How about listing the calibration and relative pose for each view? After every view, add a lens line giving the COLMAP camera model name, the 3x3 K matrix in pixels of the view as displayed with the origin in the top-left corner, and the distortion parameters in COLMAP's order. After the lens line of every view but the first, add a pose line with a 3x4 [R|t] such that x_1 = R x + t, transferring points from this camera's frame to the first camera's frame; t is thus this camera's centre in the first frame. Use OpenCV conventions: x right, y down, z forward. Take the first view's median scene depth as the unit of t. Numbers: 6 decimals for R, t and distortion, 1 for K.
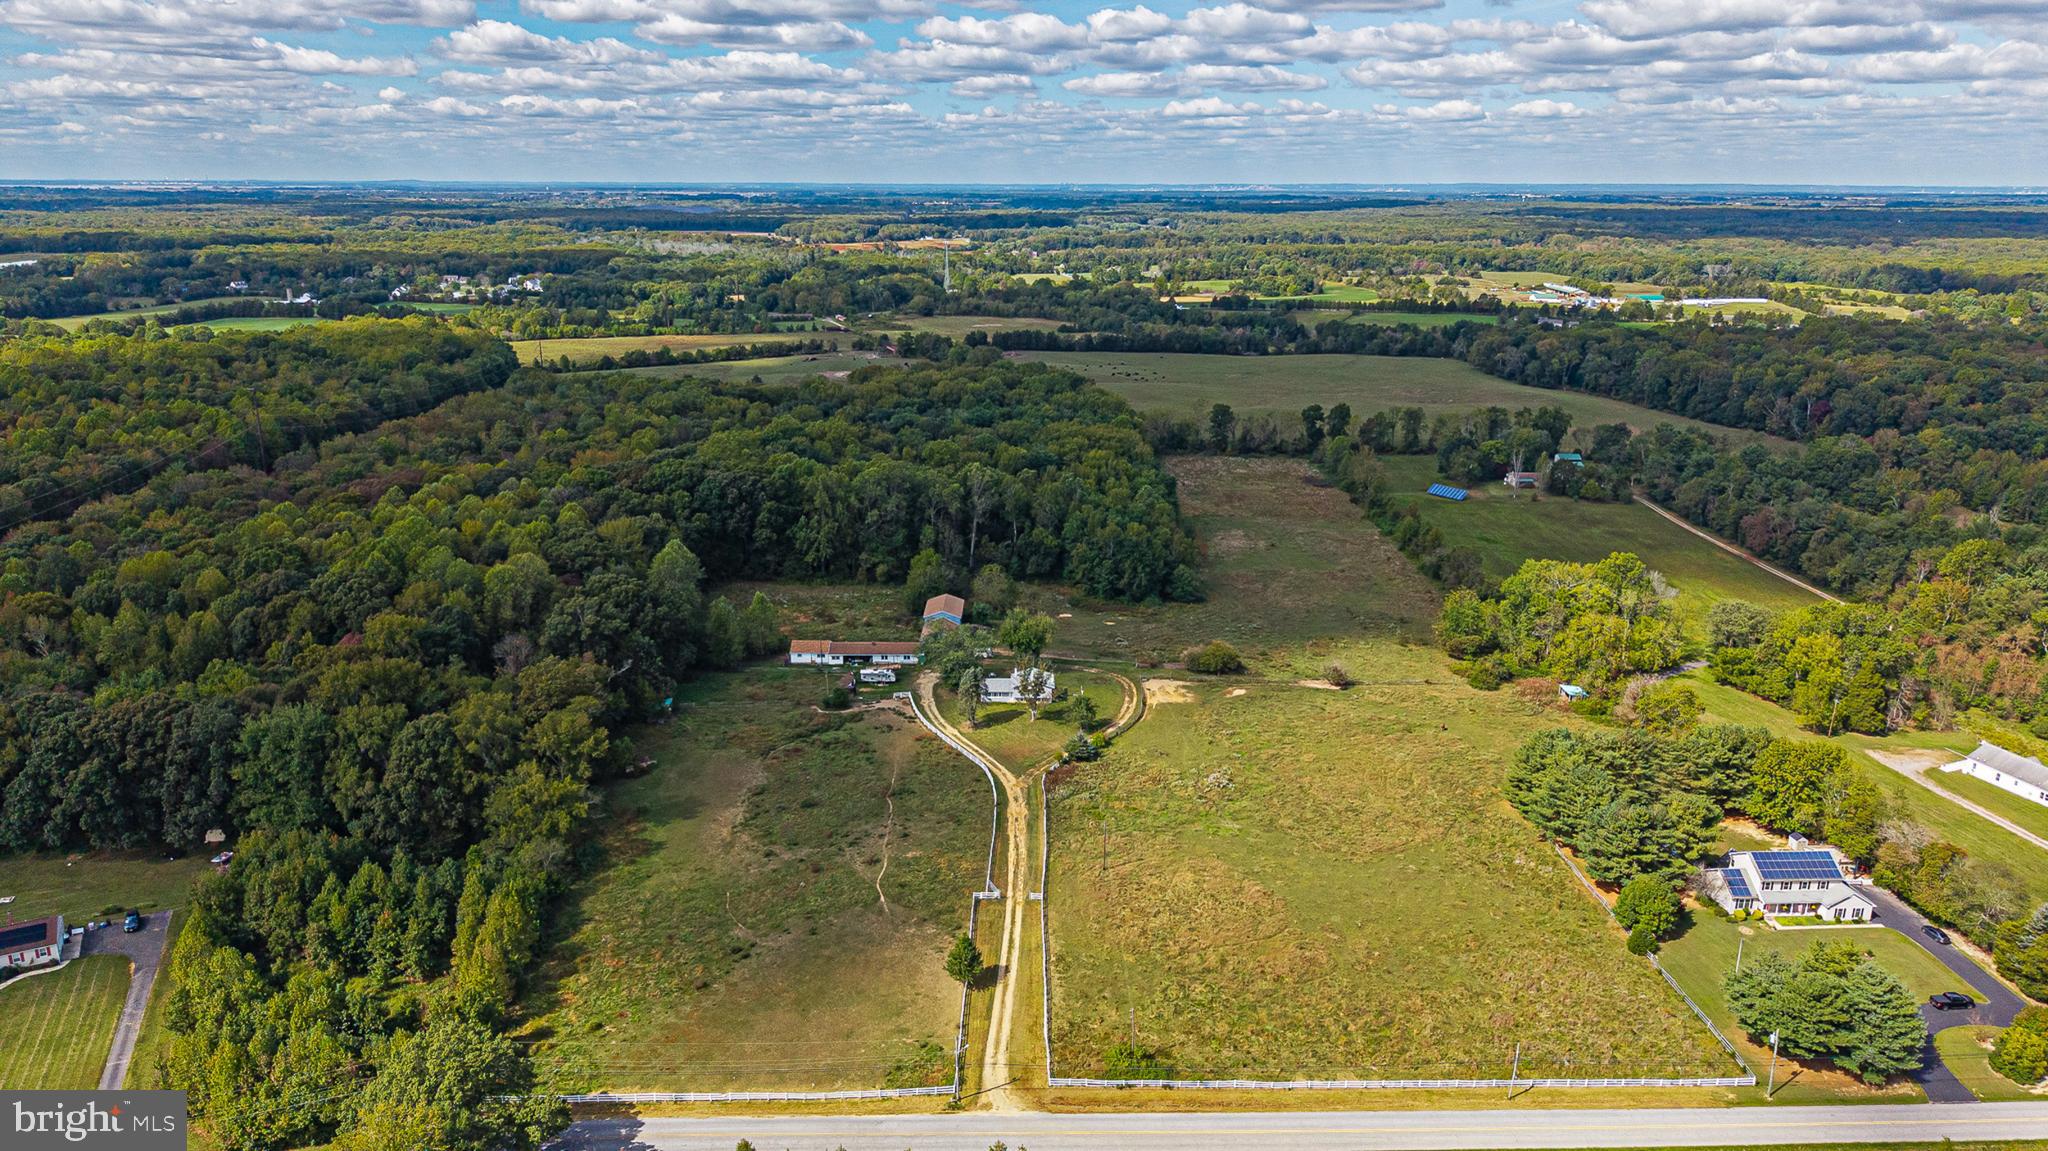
lens RADIAL K [[1389.5, 0, 1038.0], [0, 1389.5, 572.5], [0, 0, 1]] dist [0.022235, -0.025181]
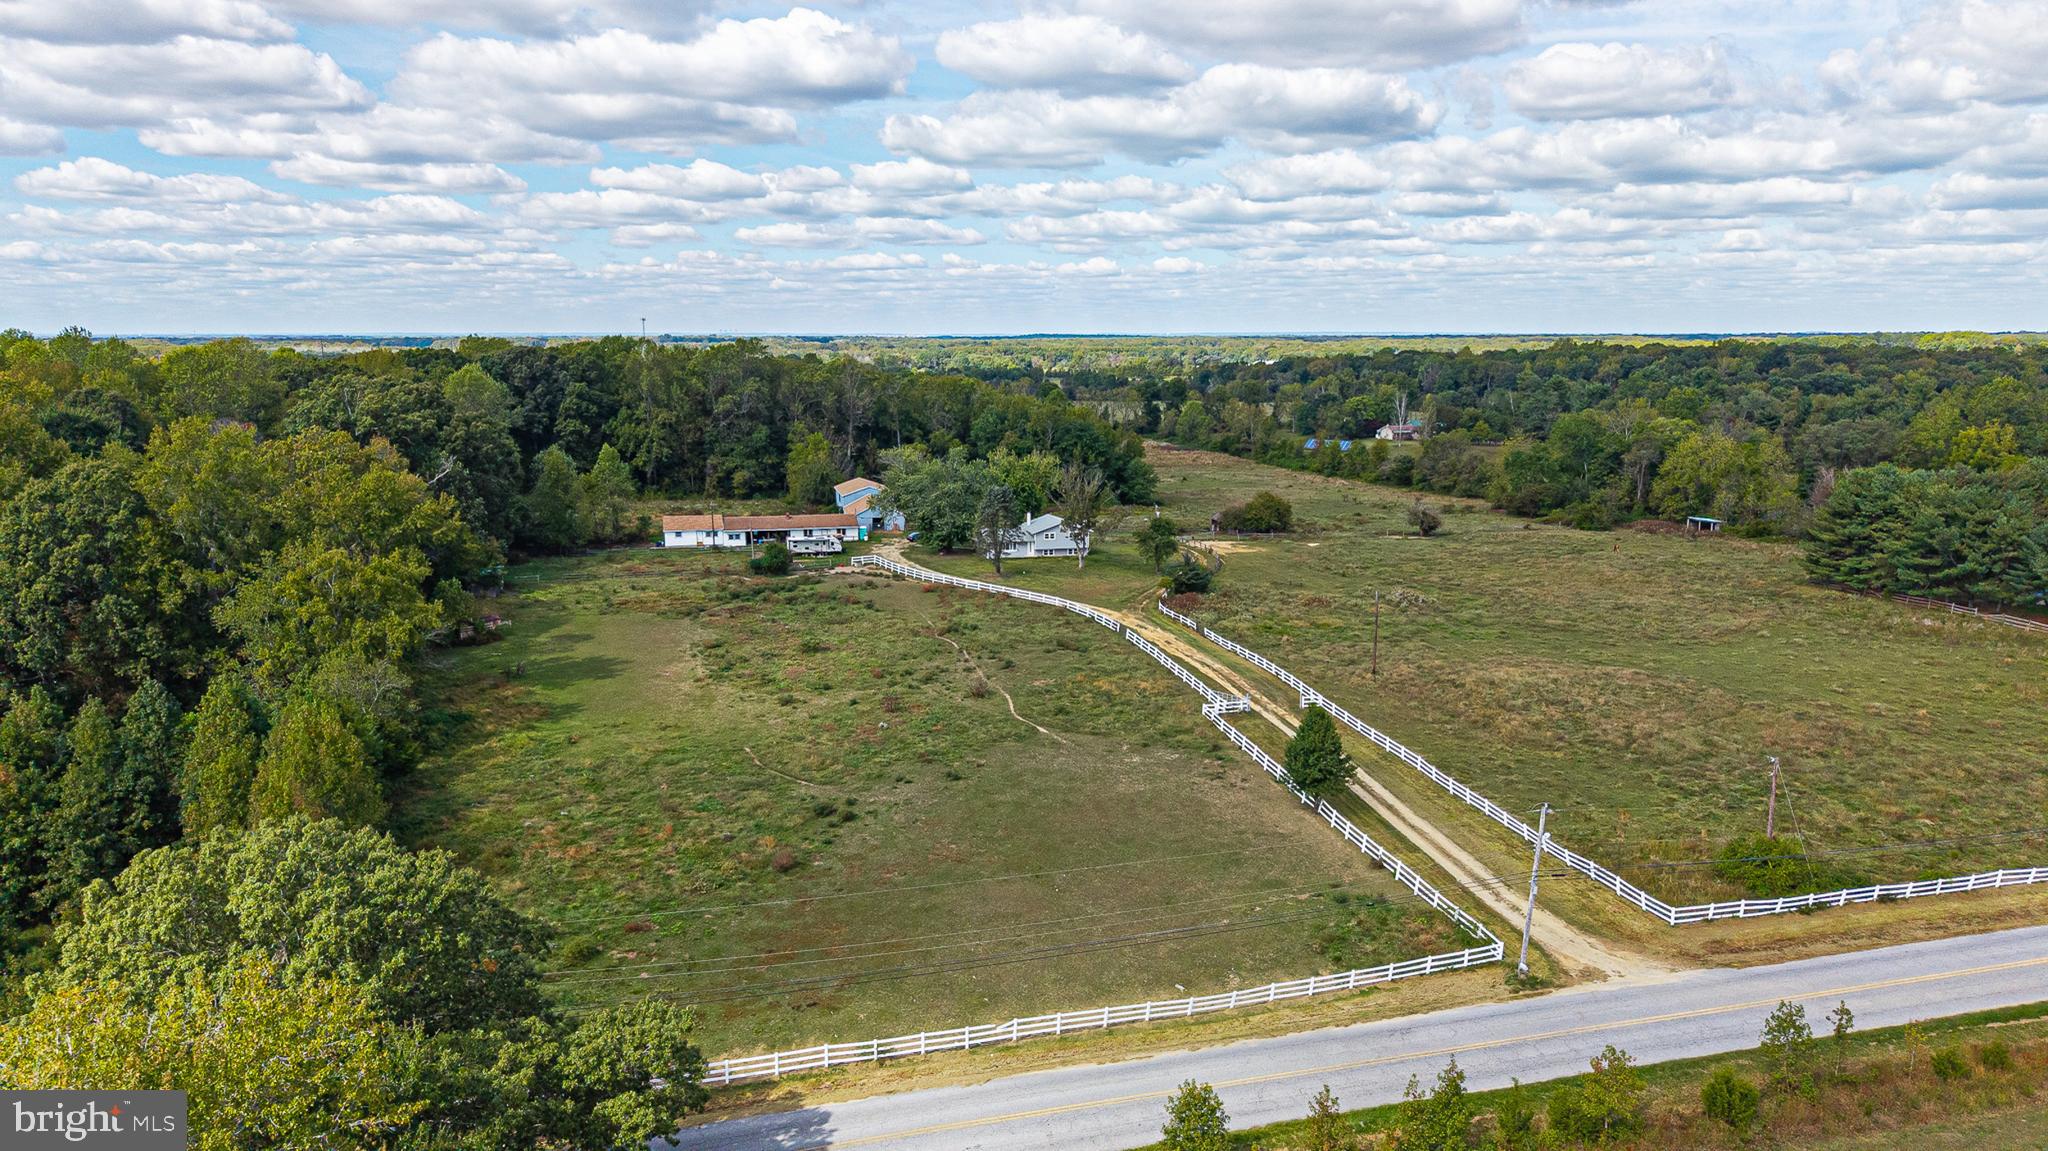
lens RADIAL K [[1389.5, 0, 1046.3], [0, 1389.5, 570.0], [0, 0, 1]] dist [0.022235, -0.025181]
pose [[0.969495, -0.050449, 0.239864, -0.236880], [0.074970, 0.992724, -0.094225, 0.222981], [-0.233365, 0.109333, 0.966223, 0.469938]]
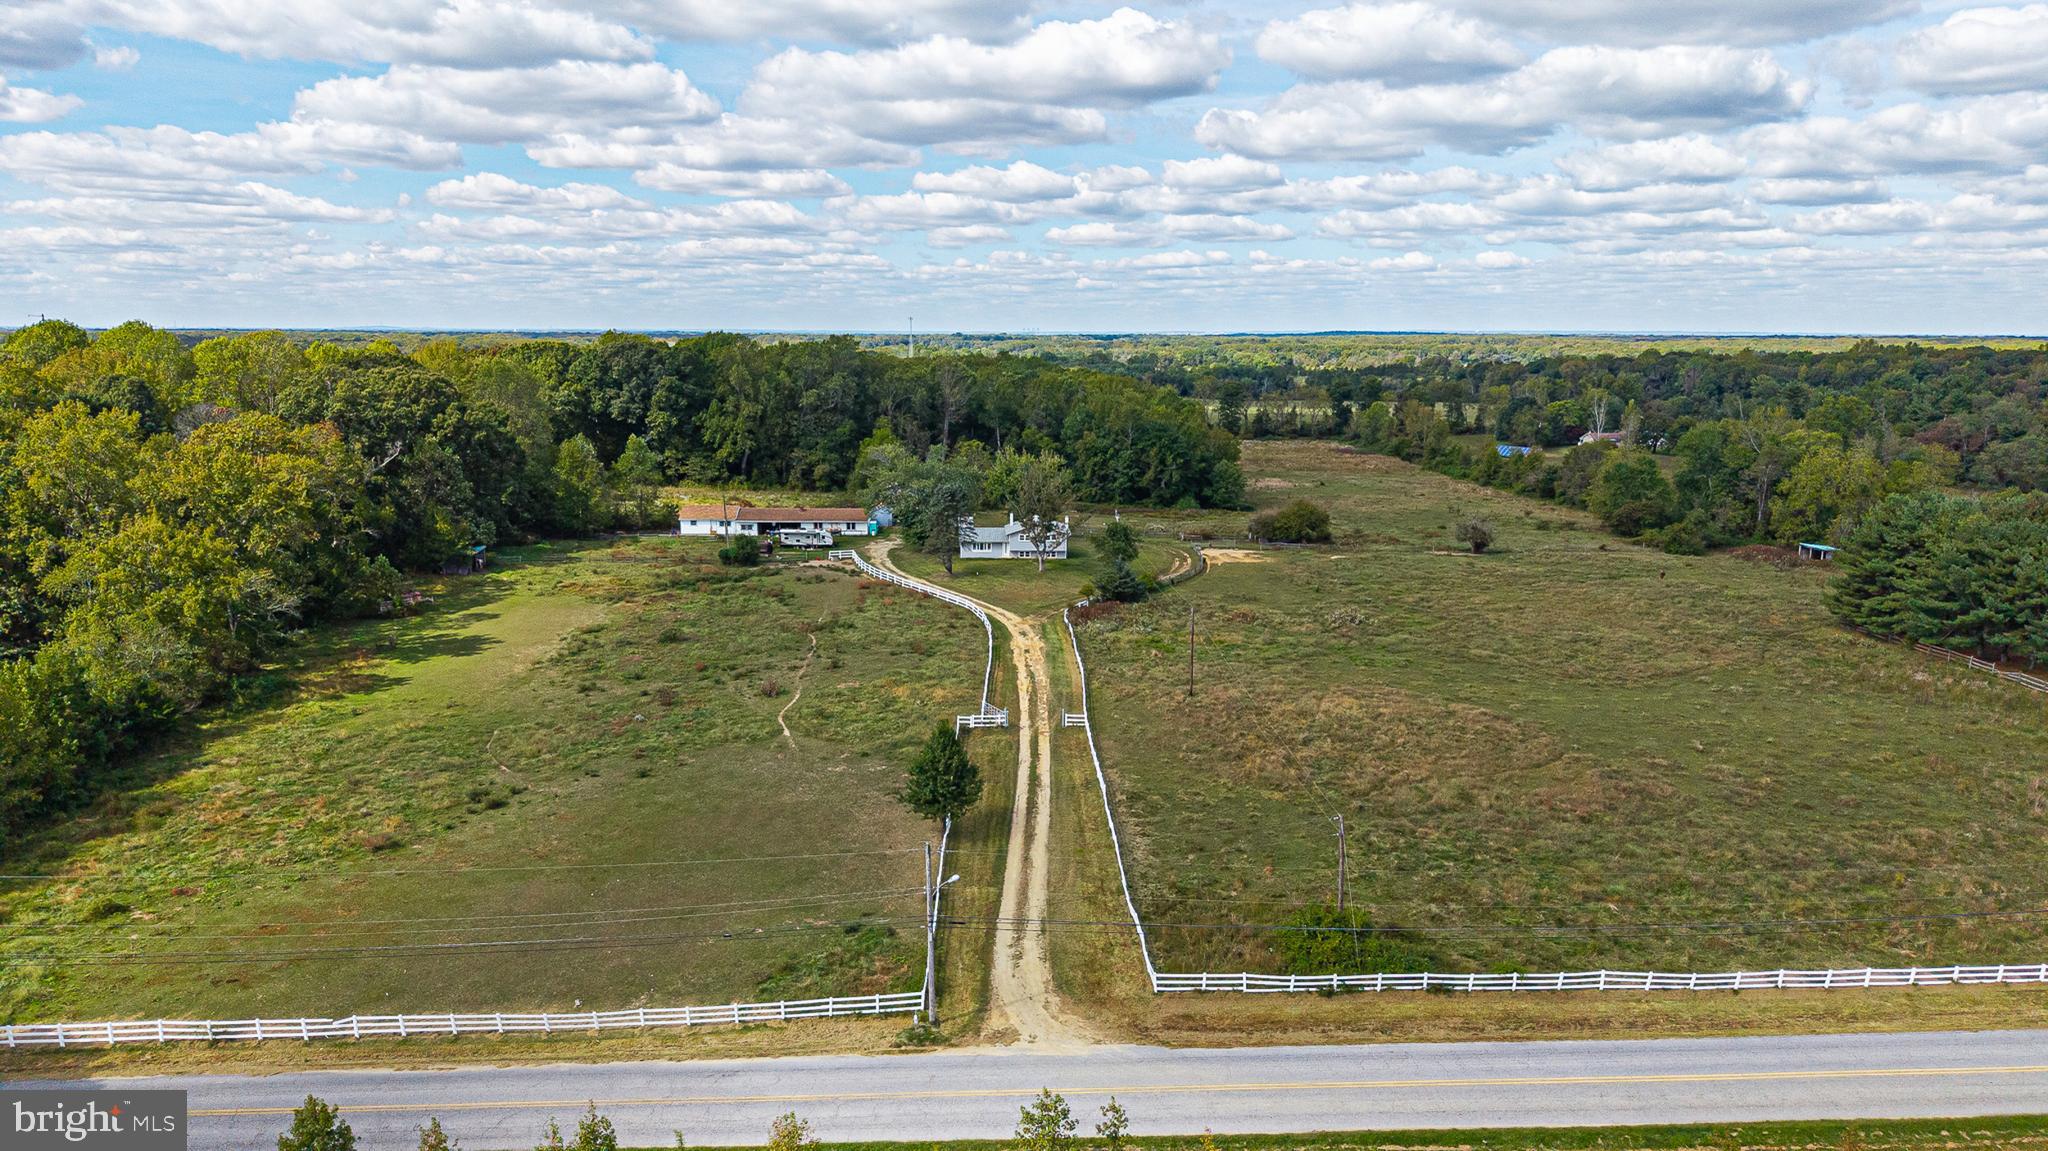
lens RADIAL K [[1389.5, 0, 1038.7], [0, 1389.5, 584.7], [0, 0, 1]] dist [0.022235, -0.025181]
pose [[0.999622, -0.009505, 0.025786, -0.028136], [0.011842, 0.995682, -0.092069, 0.227649], [-0.024800, 0.092339, 0.995419, 0.461533]]
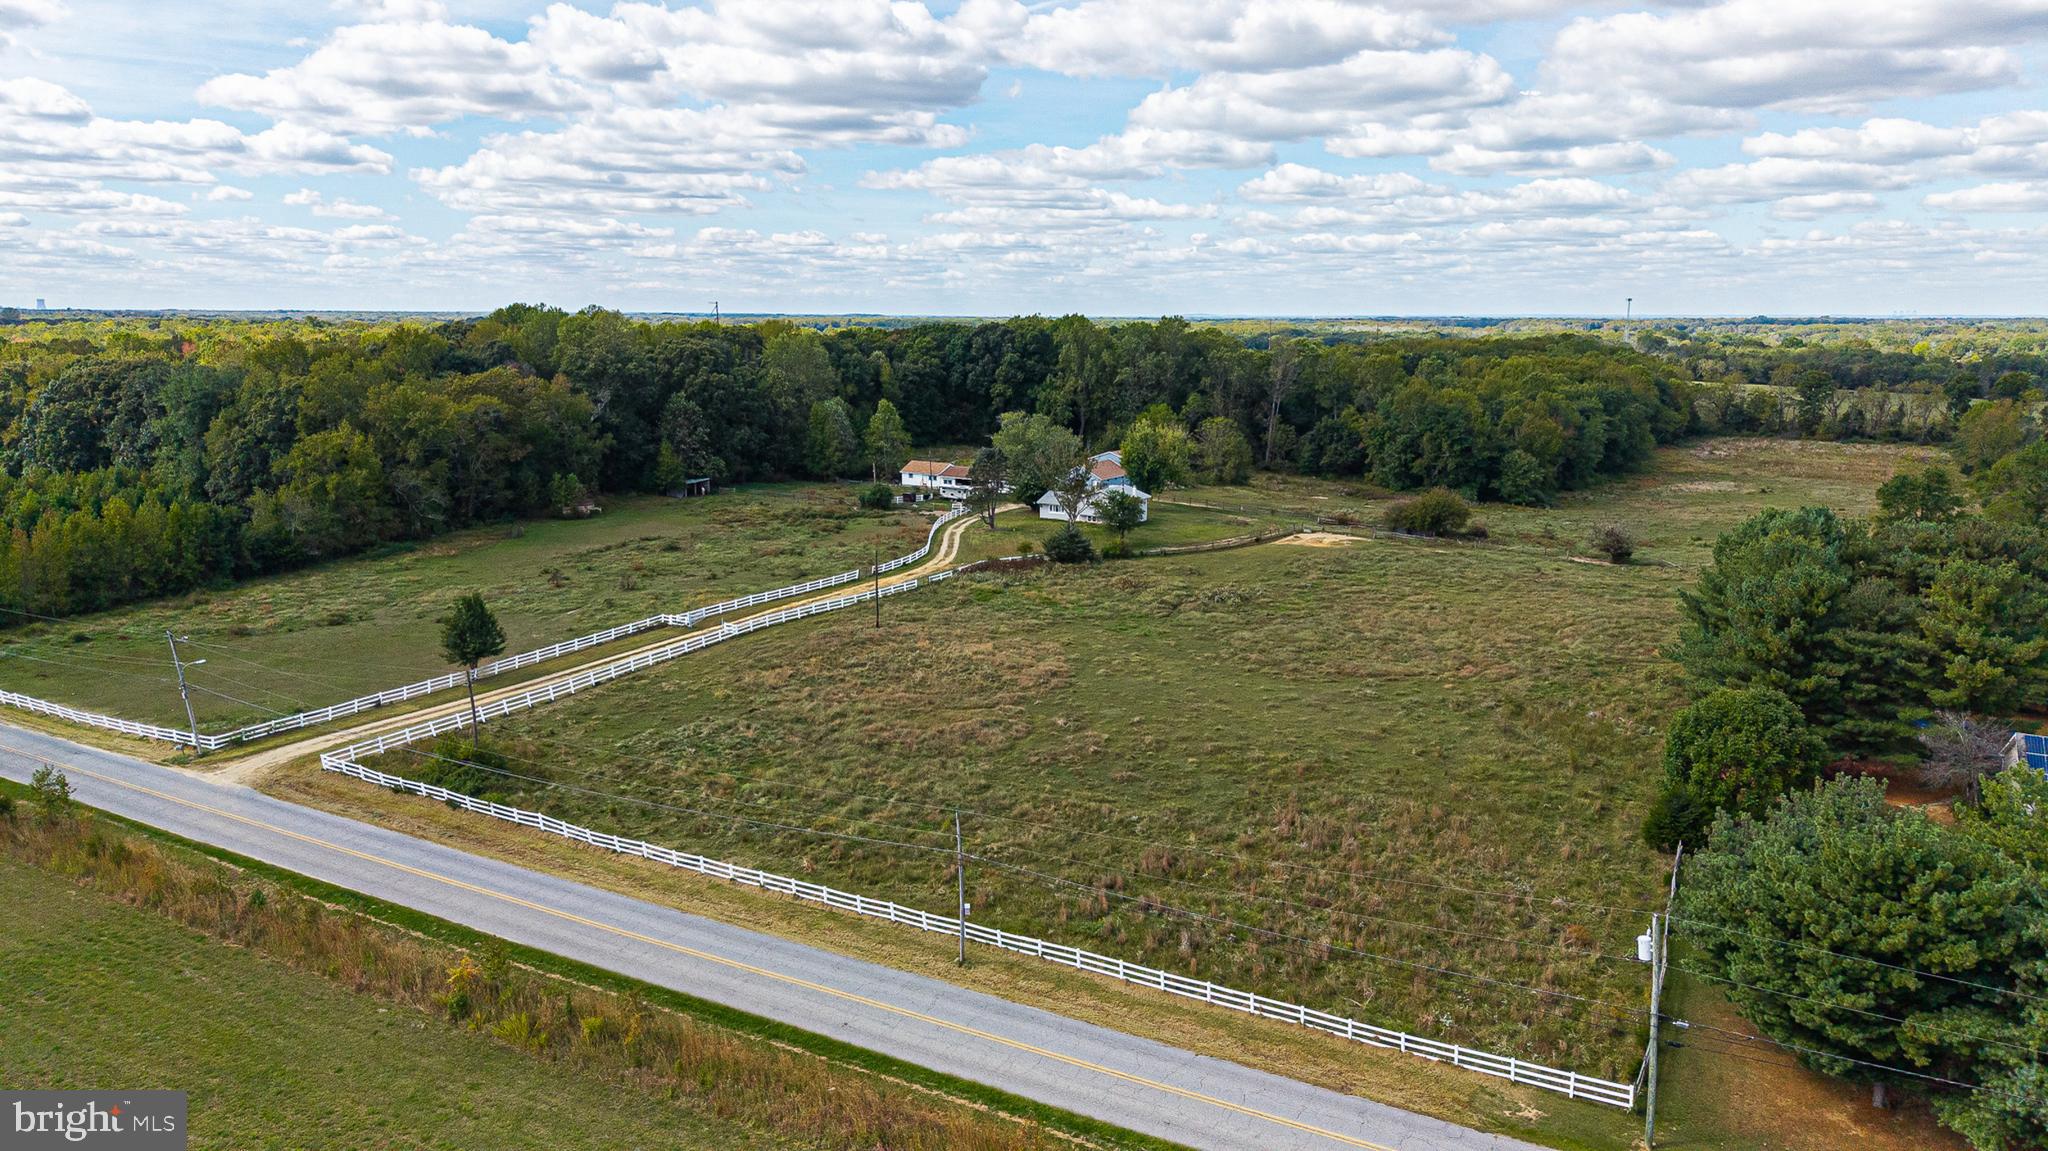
lens RADIAL K [[1389.5, 0, 1027.7], [0, 1389.5, 582.1], [0, 0, 1]] dist [0.022235, -0.025181]
pose [[0.858435, 0.090010, -0.504963, 0.442101], [-0.132968, 0.989879, -0.049599, 0.223252], [0.495388, 0.109721, 0.861715, 0.502740]]
